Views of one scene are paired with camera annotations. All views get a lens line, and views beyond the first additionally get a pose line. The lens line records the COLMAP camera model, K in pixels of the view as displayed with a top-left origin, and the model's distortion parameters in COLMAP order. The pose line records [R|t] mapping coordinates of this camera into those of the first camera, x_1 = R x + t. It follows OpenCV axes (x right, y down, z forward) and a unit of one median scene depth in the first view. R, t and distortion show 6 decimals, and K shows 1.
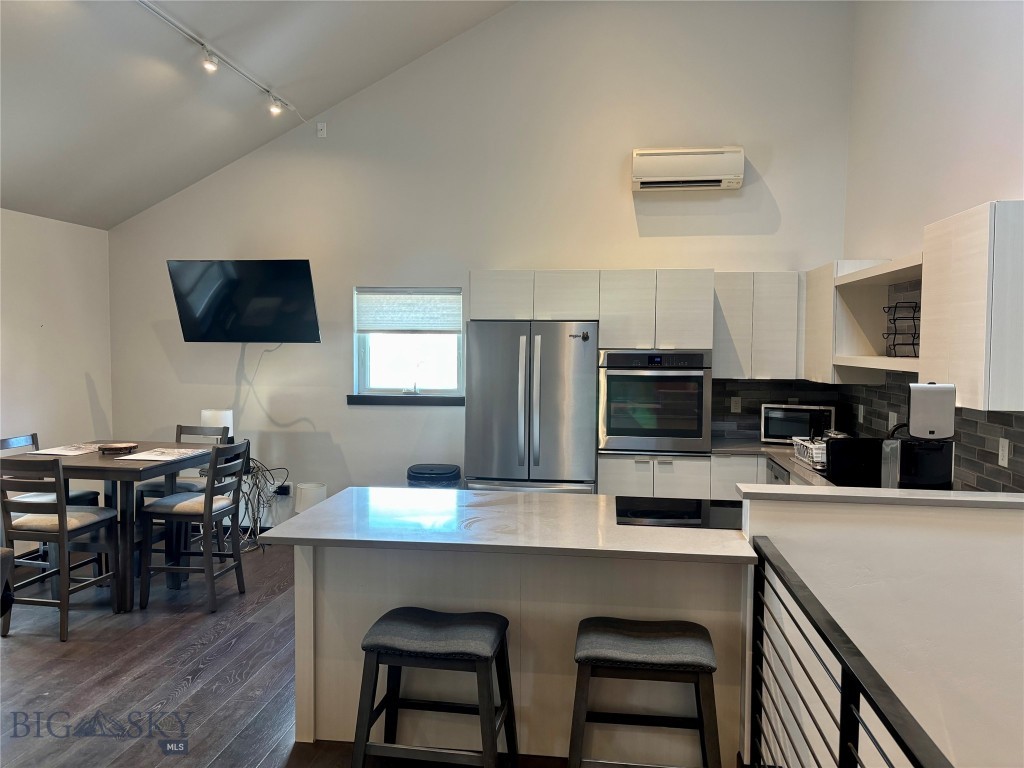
lens RADIAL K [[767.5, 0, 512.0], [0, 767.5, 384.0], [0, 0, 1]] dist [0.004857, 0.004953]
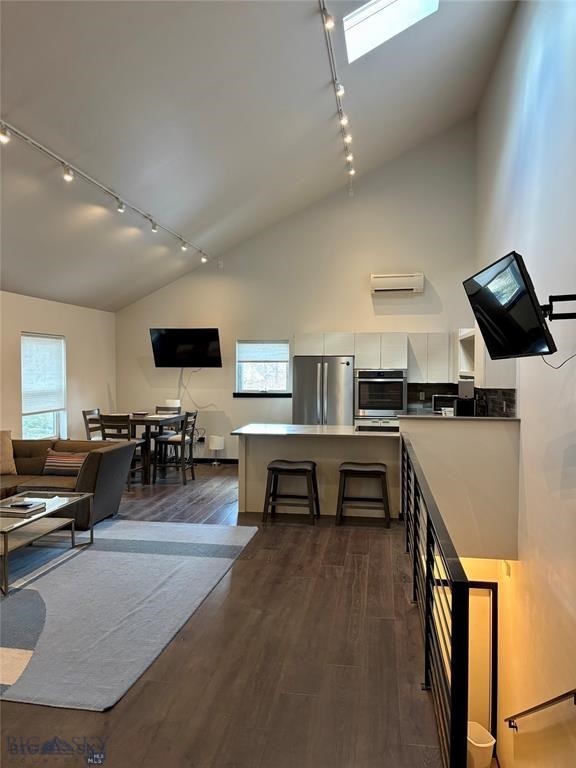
lens RADIAL K [[574.6, 0, 290.6], [0, 574.6, 383.1], [0, 0, 1]] dist [0.139119, -0.174116]
pose [[0.999617, -0.005283, -0.027174, -0.020571], [0.004458, 0.999530, -0.030333, 0.039245], [0.027322, 0.030200, 0.999170, -0.588284]]
